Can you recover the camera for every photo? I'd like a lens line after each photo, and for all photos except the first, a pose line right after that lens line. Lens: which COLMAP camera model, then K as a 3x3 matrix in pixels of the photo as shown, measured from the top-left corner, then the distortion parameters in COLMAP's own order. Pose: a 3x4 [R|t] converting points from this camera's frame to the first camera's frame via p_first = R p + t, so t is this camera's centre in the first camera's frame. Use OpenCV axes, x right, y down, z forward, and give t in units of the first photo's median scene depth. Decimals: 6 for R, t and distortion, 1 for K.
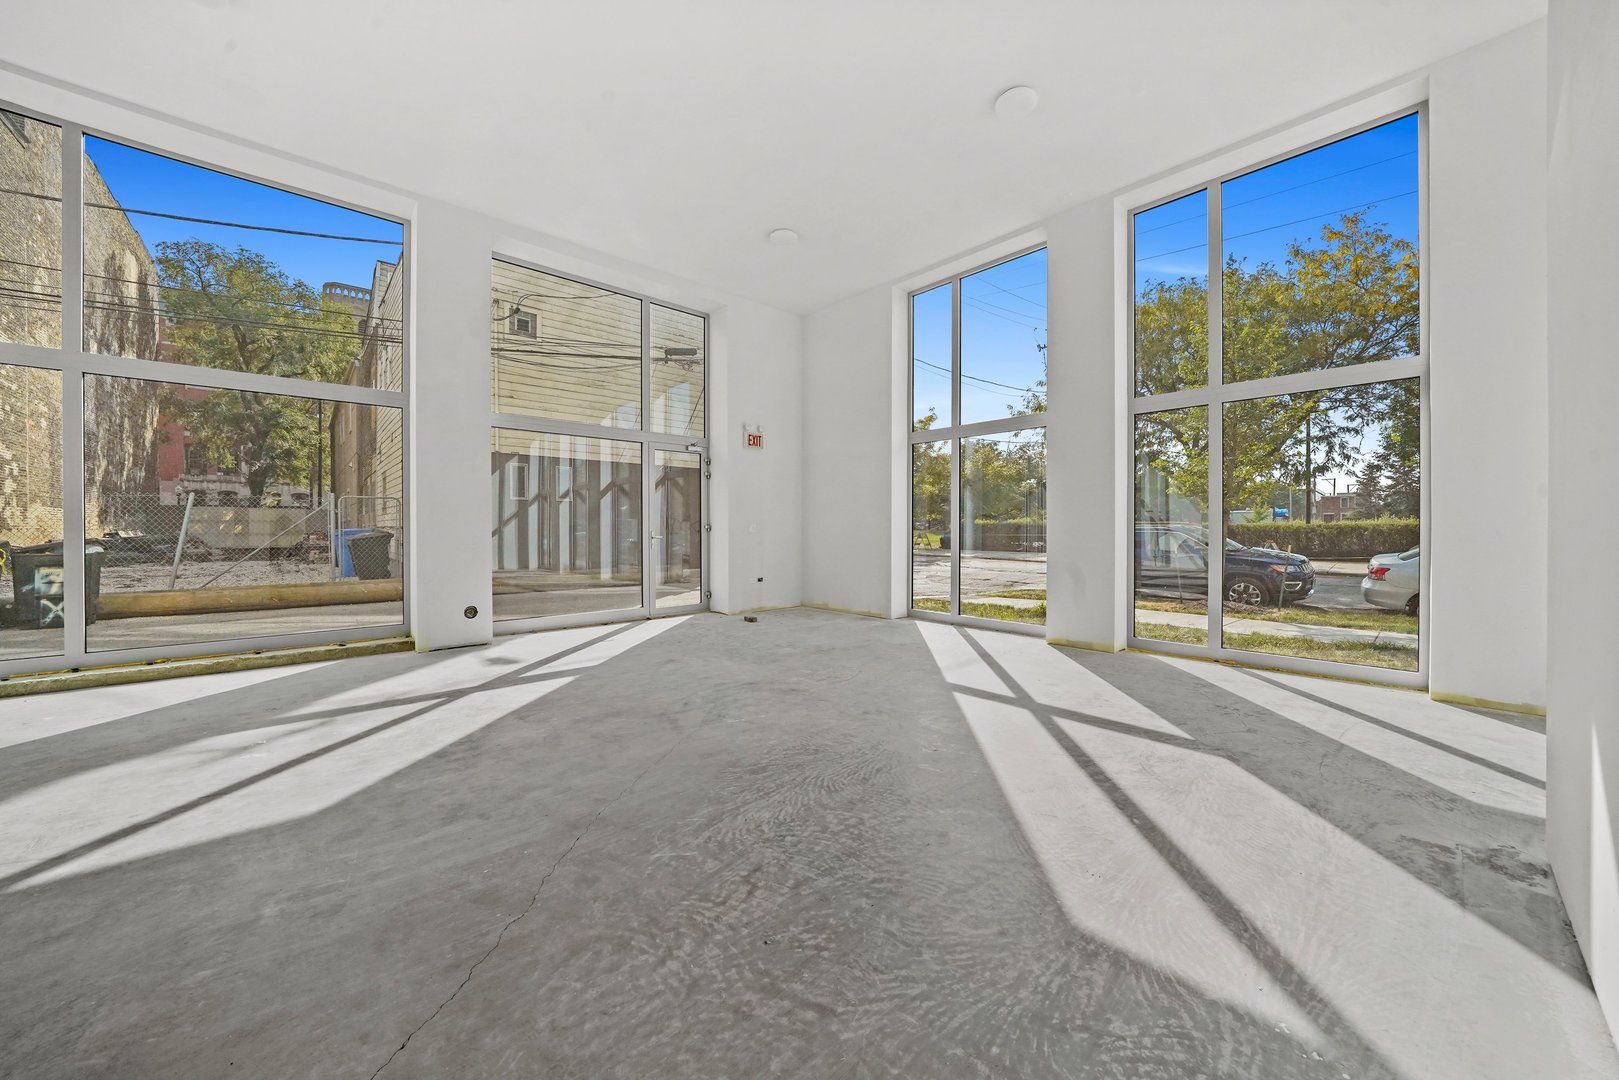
lens RADIAL K [[568.3, 0, 811.5], [0, 568.3, 536.6], [0, 0, 1]] dist [-0.015380, 0.001028]
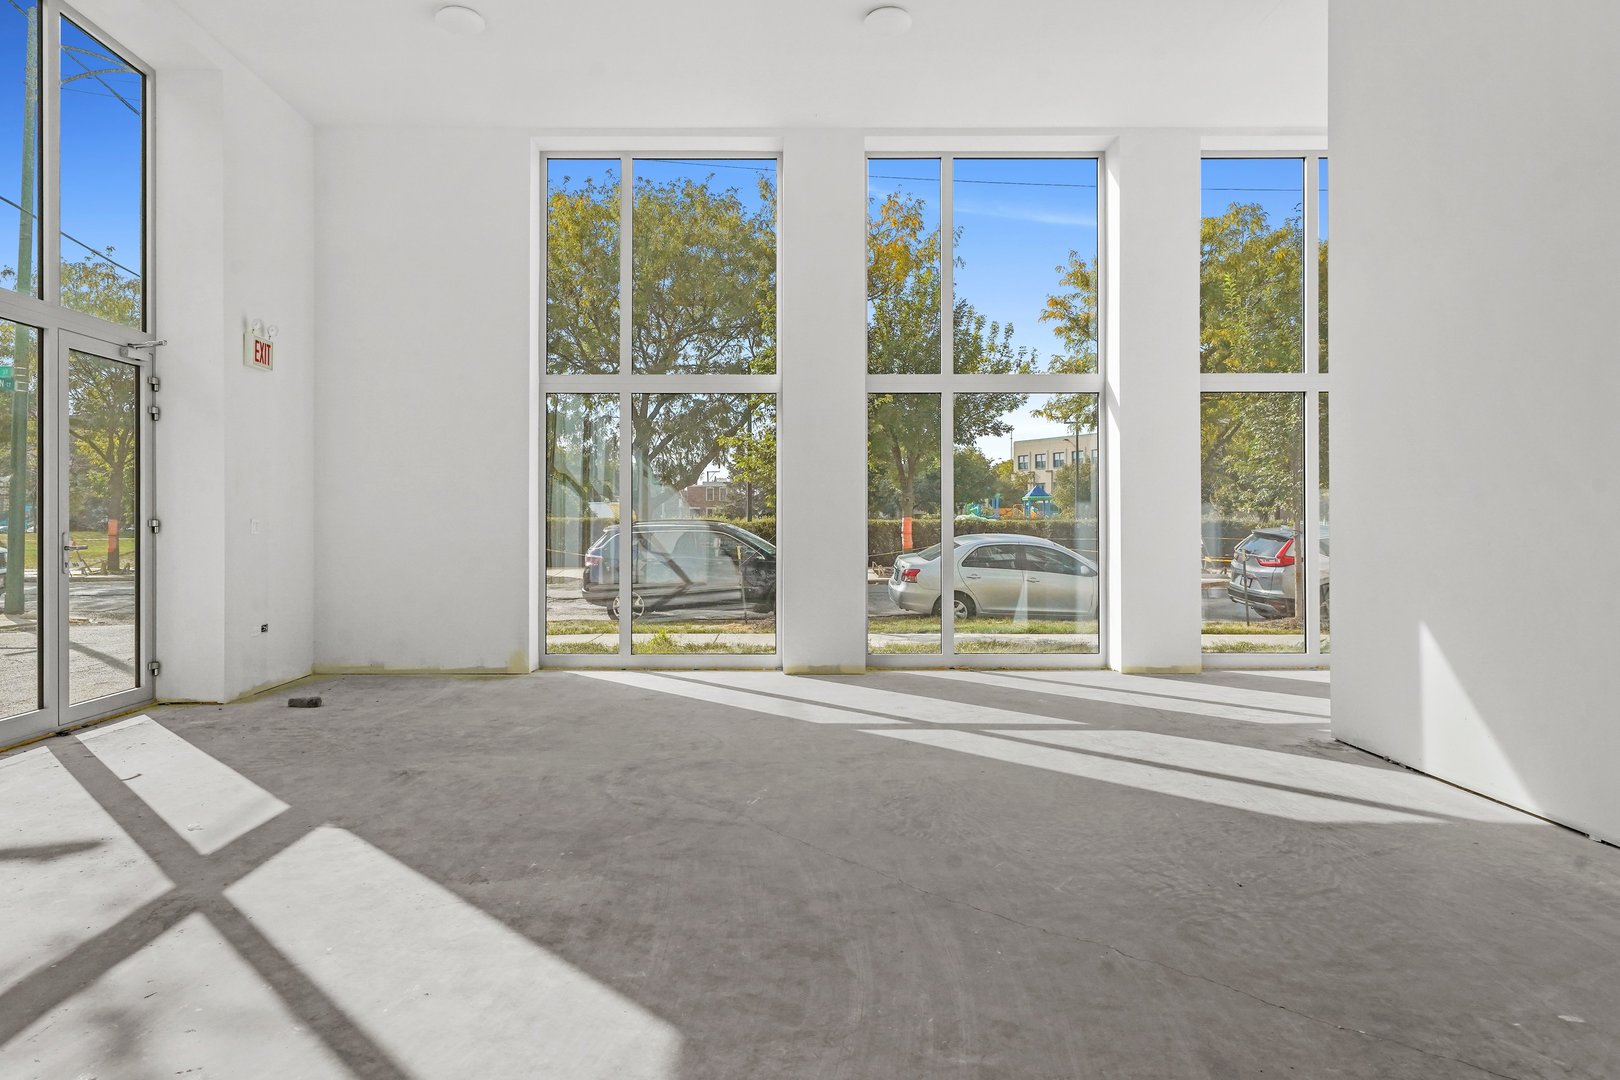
lens RADIAL K [[967.8, 0, 805.3], [0, 967.8, 526.8], [0, 0, 1]] dist [0.007331, 0.000801]
pose [[0.666730, 0.002096, 0.745296, -1.073167], [0.009469, 0.999892, -0.011283, 0.000718], [-0.745239, 0.014580, 0.666638, 0.165818]]
